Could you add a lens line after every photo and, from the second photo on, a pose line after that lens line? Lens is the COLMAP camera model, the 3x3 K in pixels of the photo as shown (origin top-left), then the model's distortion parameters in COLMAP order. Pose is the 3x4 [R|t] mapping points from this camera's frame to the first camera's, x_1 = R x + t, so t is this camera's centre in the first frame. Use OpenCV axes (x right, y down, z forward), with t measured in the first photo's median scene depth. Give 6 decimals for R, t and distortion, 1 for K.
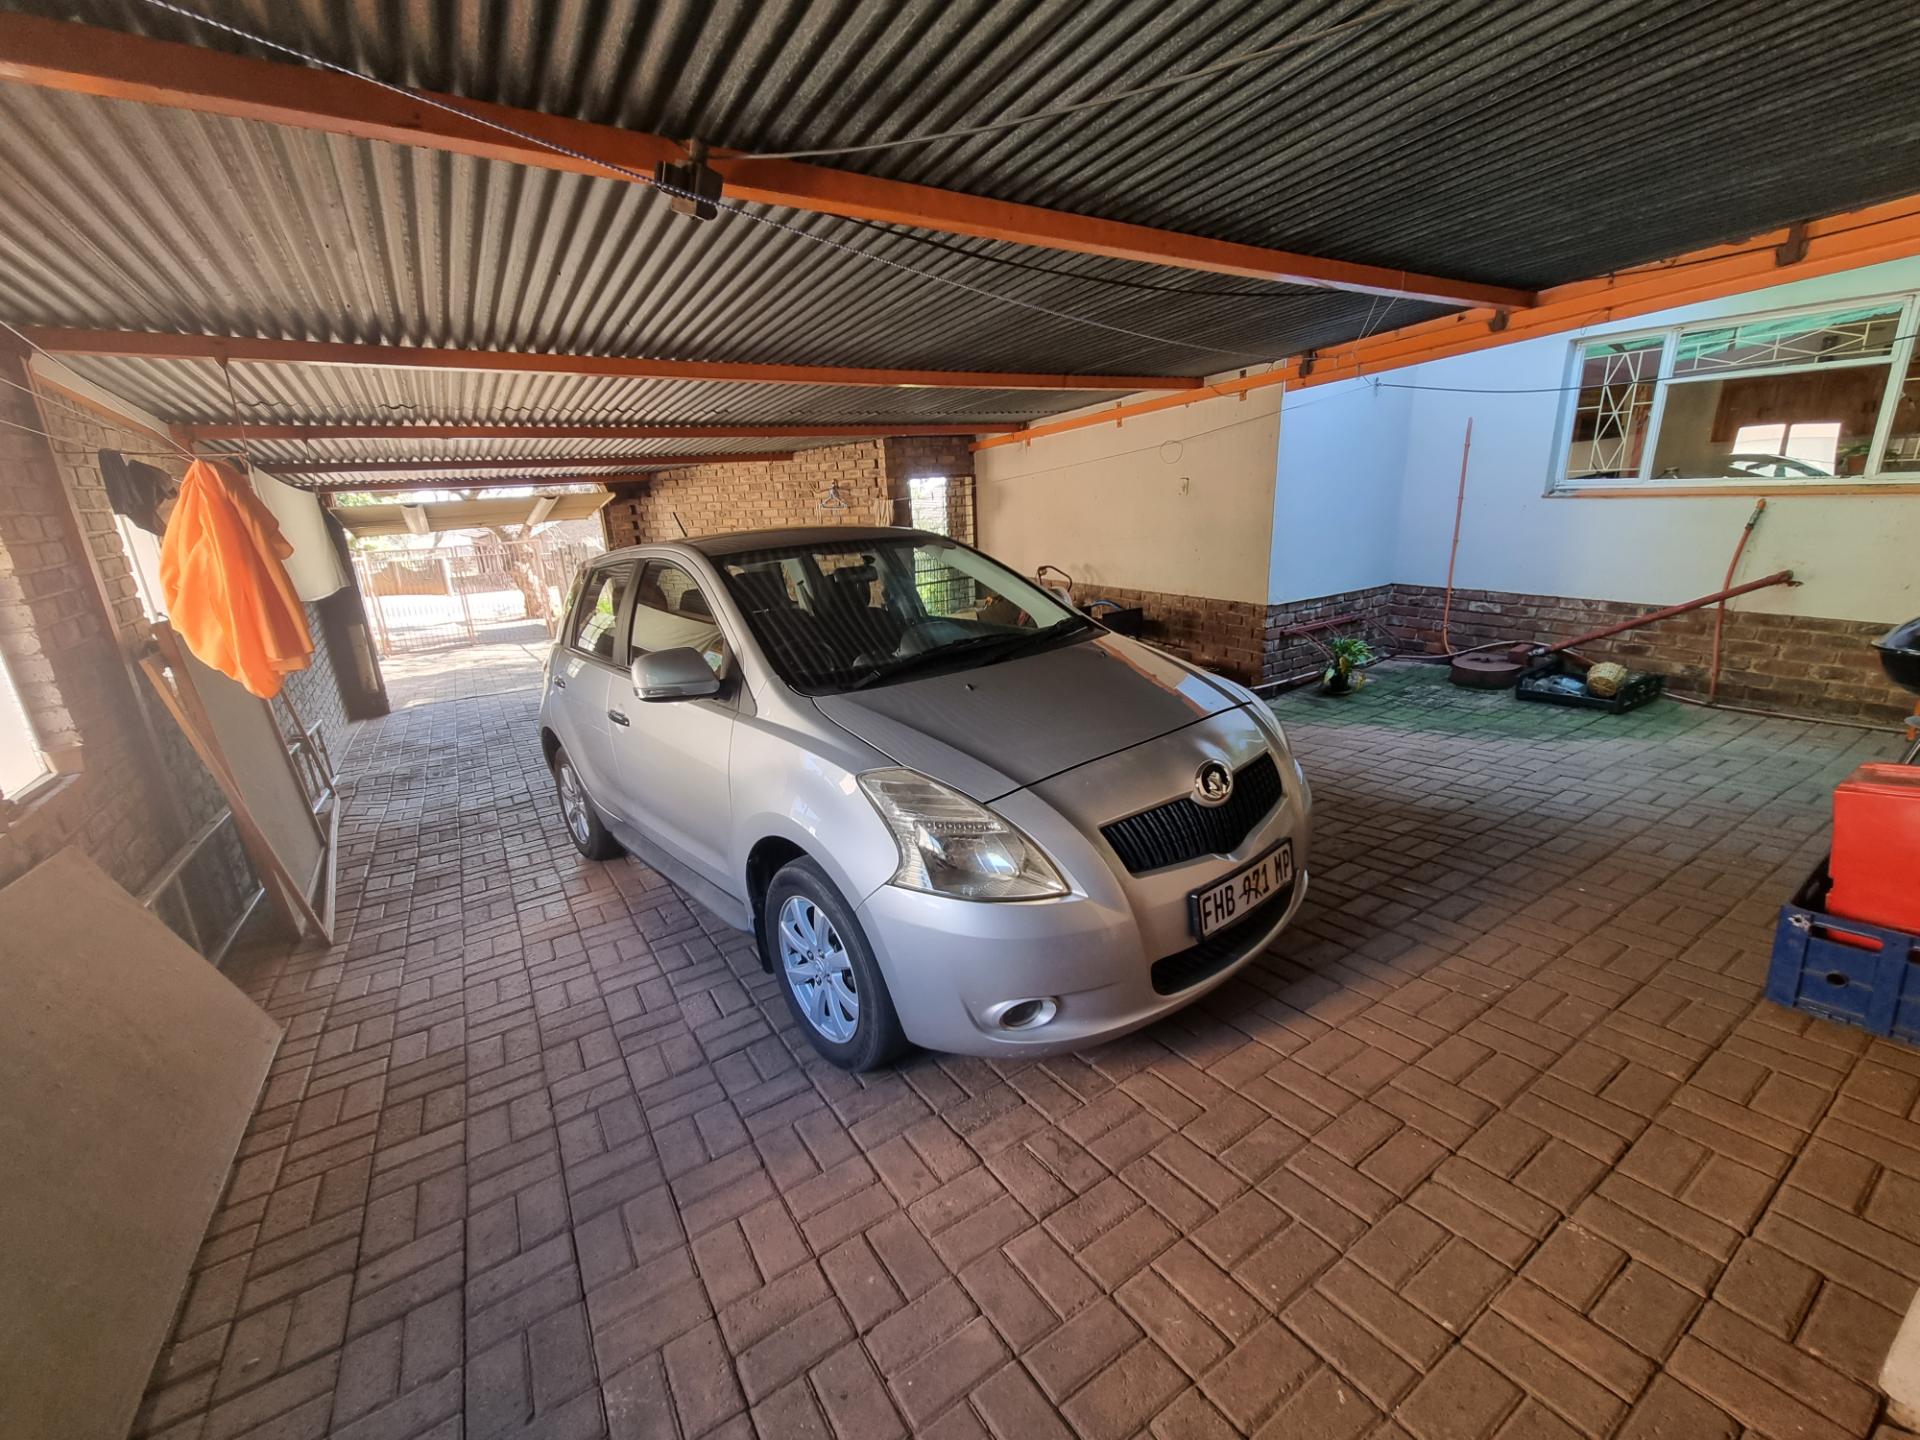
lens RADIAL K [[788.0, 0, 963.6], [0, 788.0, 727.6], [0, 0, 1]] dist [-0.007829, -0.000089]
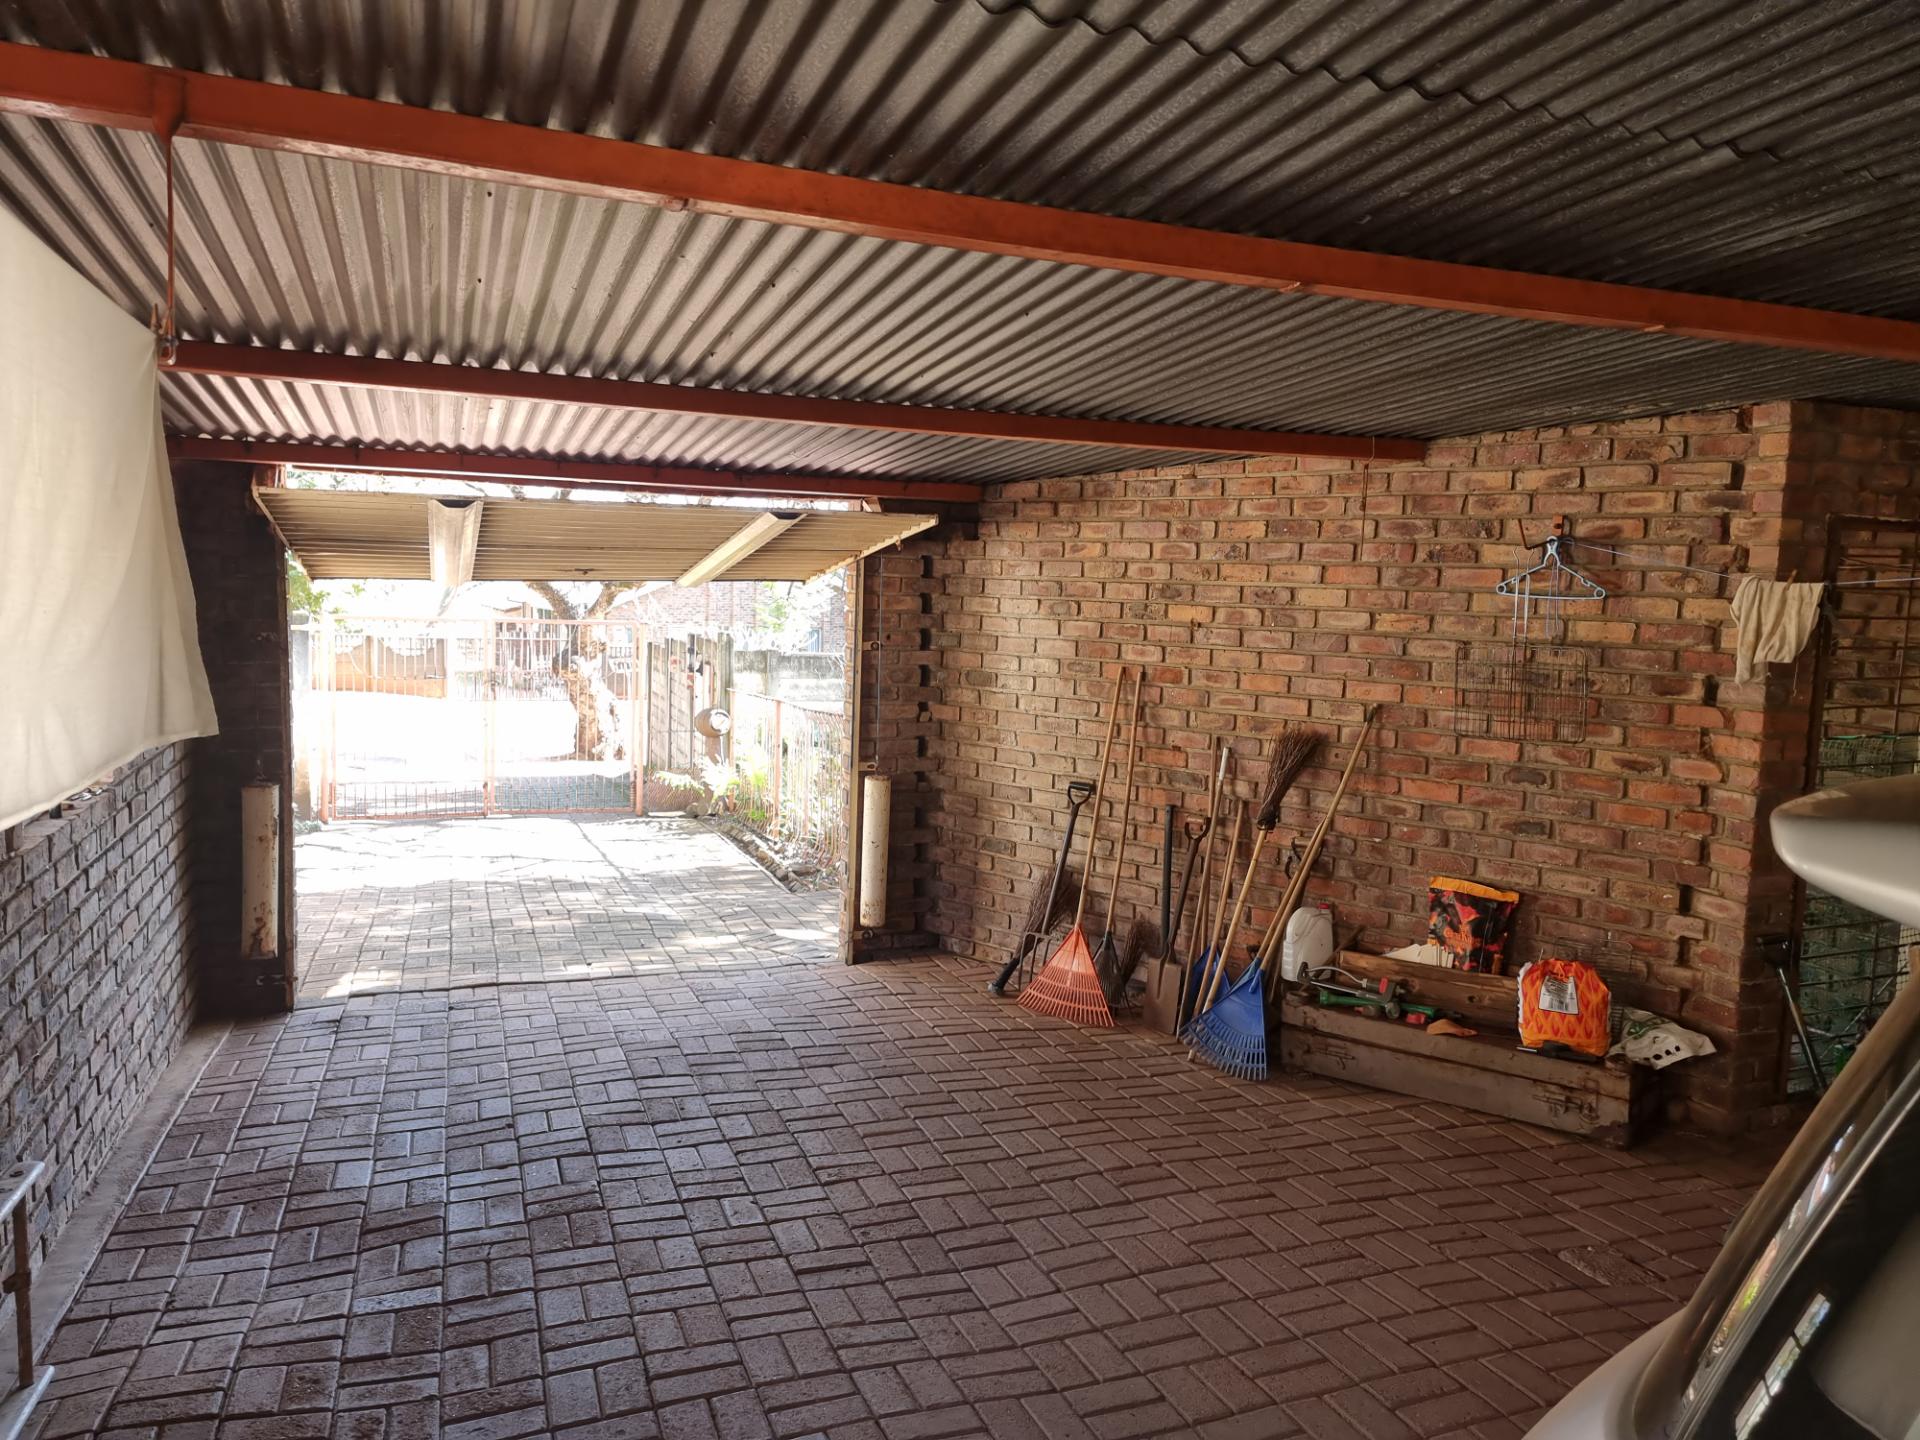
lens RADIAL K [[1334.6, 0, 955.8], [0, 1334.6, 722.4], [0, 0, 1]] dist [0.046387, -0.002054]
pose [[0.974494, 0.094164, -0.203703, -0.271523], [-0.131418, 0.975239, -0.177872, -0.078909], [0.181910, 0.200105, 0.962739, 0.365512]]
